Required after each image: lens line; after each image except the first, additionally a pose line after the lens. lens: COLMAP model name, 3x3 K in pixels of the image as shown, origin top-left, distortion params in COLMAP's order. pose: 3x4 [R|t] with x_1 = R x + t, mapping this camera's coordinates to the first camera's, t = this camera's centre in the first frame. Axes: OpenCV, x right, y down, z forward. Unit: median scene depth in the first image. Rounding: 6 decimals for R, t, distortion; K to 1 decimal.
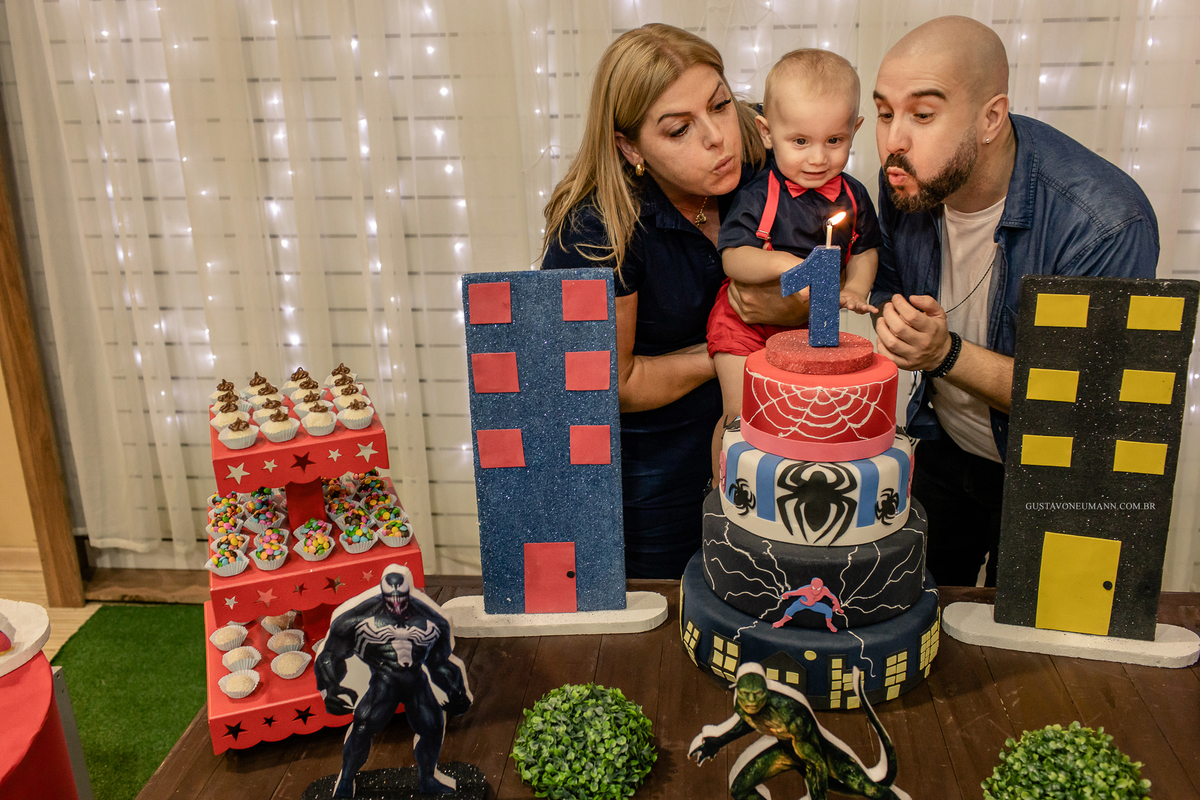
lens RADIAL K [[1154.4, 0, 600.0], [0, 1154.4, 400.0], [0, 0, 1]] dist [0.002708, 0.005443]
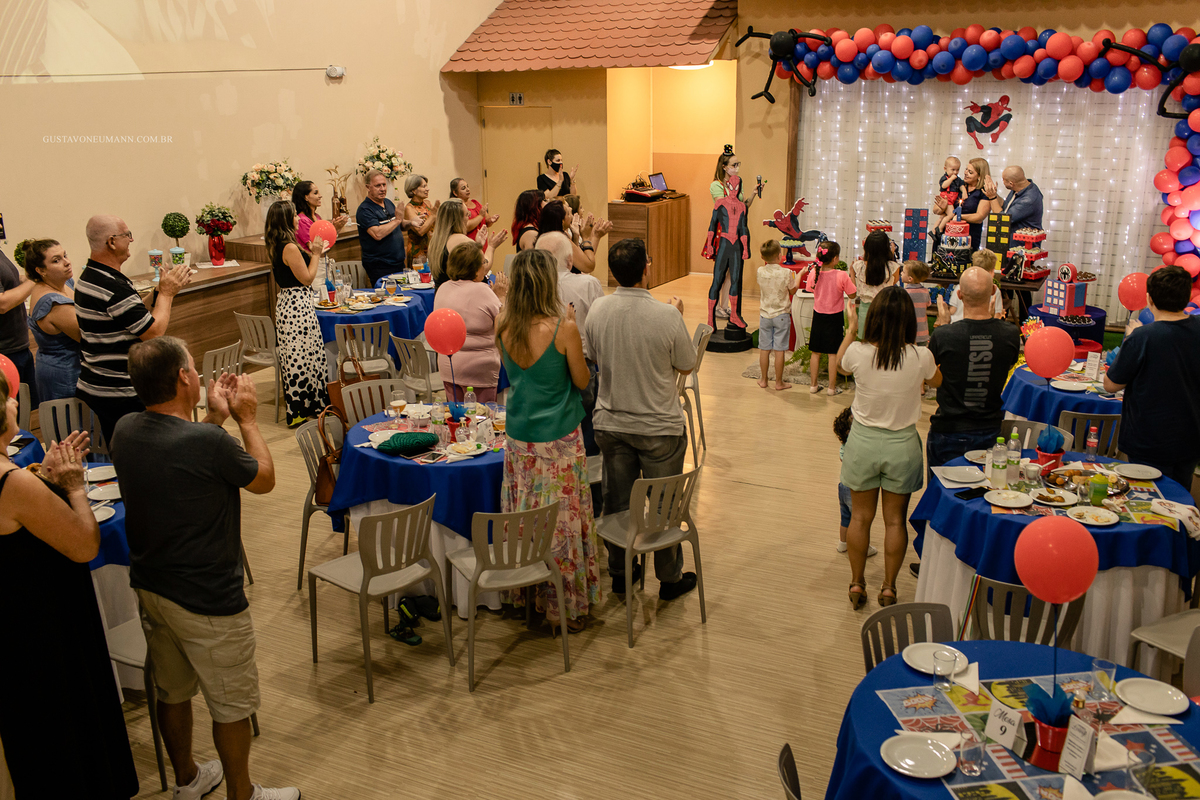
lens RADIAL K [[1156.5, 0, 605.5], [0, 1156.5, 409.8], [0, 0, 1]] dist [0.004085, 0.001378]
pose [[0.932552, 0.121503, -0.339976, 0.707031], [-0.131852, 0.991242, -0.007411, 1.377621], [0.336098, 0.051738, 0.940405, -6.050631]]
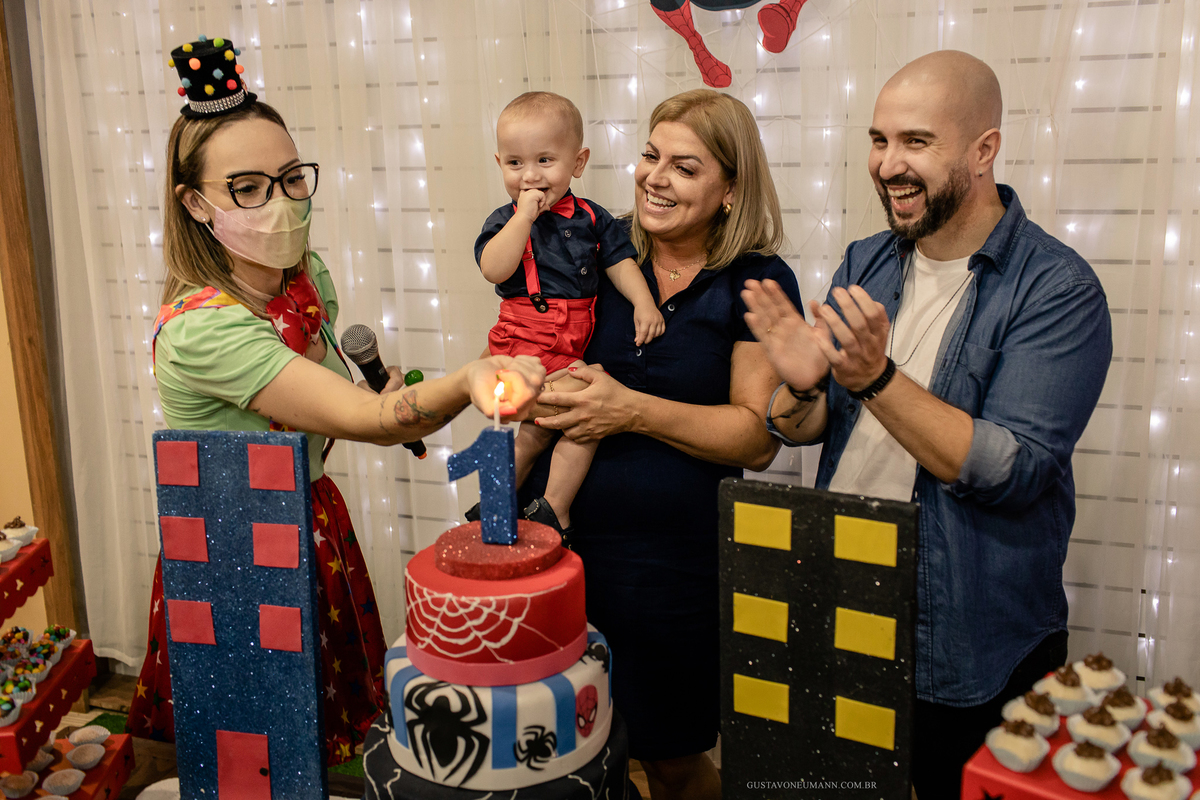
lens RADIAL K [[1167.3, 0, 595.3], [0, 1167.3, 389.1], [0, 0, 1]] dist [-0.001001, 0.003849]
pose [[0.970194, 0.055852, -0.235805, 0.459114], [-0.081332, 0.991684, -0.099741, -0.079087], [0.228273, 0.115947, 0.966668, 0.172618]]
